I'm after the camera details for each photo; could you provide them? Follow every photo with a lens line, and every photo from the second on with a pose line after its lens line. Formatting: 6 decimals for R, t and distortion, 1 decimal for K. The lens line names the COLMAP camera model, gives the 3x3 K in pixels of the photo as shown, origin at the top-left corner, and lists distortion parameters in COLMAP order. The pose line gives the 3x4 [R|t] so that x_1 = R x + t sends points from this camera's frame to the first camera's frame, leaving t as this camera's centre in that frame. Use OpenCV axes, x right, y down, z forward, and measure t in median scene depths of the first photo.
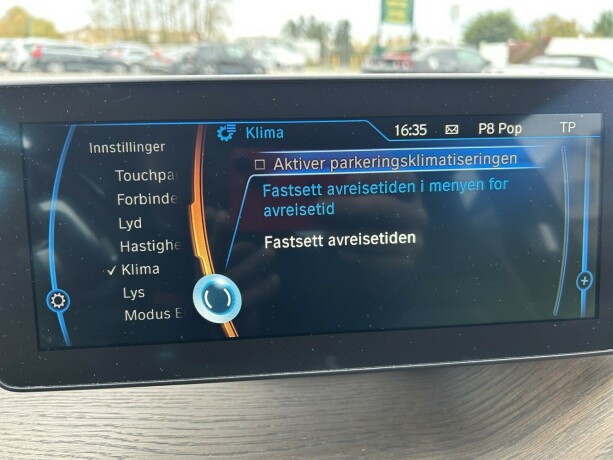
lens RADIAL K [[469.9, 0, 305.0], [0, 469.9, 228.5], [0, 0, 1]] dist [0.047950, -0.075010]
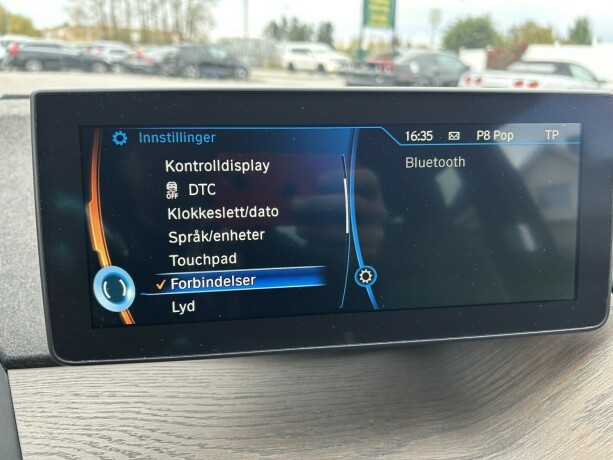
lens RADIAL K [[468.8, 0, 306.5], [0, 468.8, 230.0], [0, 0, 1]] dist [0.044349, -0.067082]
pose [[0.999119, 0.002472, 0.041899, -0.074936], [-0.002475, 0.999997, 0.000011, 0.016751], [-0.041899, -0.000115, 0.999122, -0.104897]]
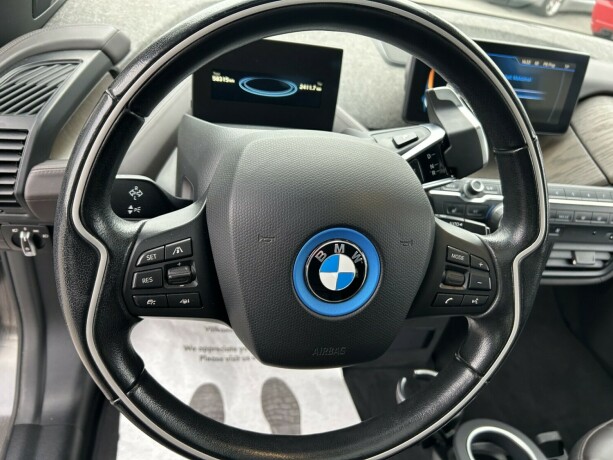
lens RADIAL K [[467.4, 0, 304.2], [0, 467.4, 229.5], [0, 0, 1]] dist [0.045732, -0.064872]
pose [[0.984868, 0.085678, 0.150644, -1.396416], [-0.124737, 0.953902, 0.272969, 0.174958], [-0.120312, -0.287630, 0.950155, -1.898458]]
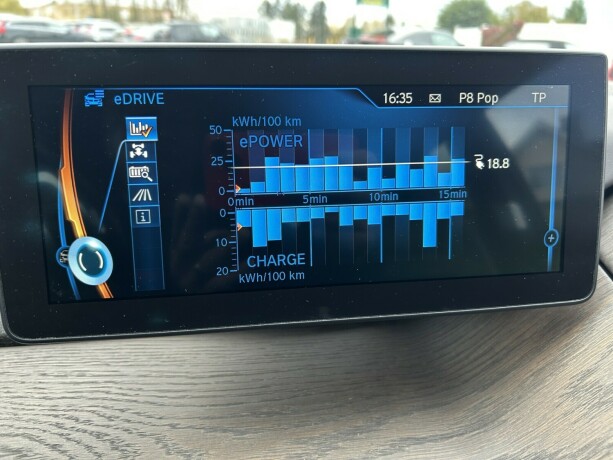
lens RADIAL K [[469.1, 0, 306.2], [0, 469.1, 227.7], [0, 0, 1]] dist [0.039658, -0.059697]
pose [[0.998544, -0.002957, 0.053860, -0.033586], [0.001092, 0.999400, 0.034612, 0.038117], [-0.053930, -0.034503, 0.997948, -0.056826]]
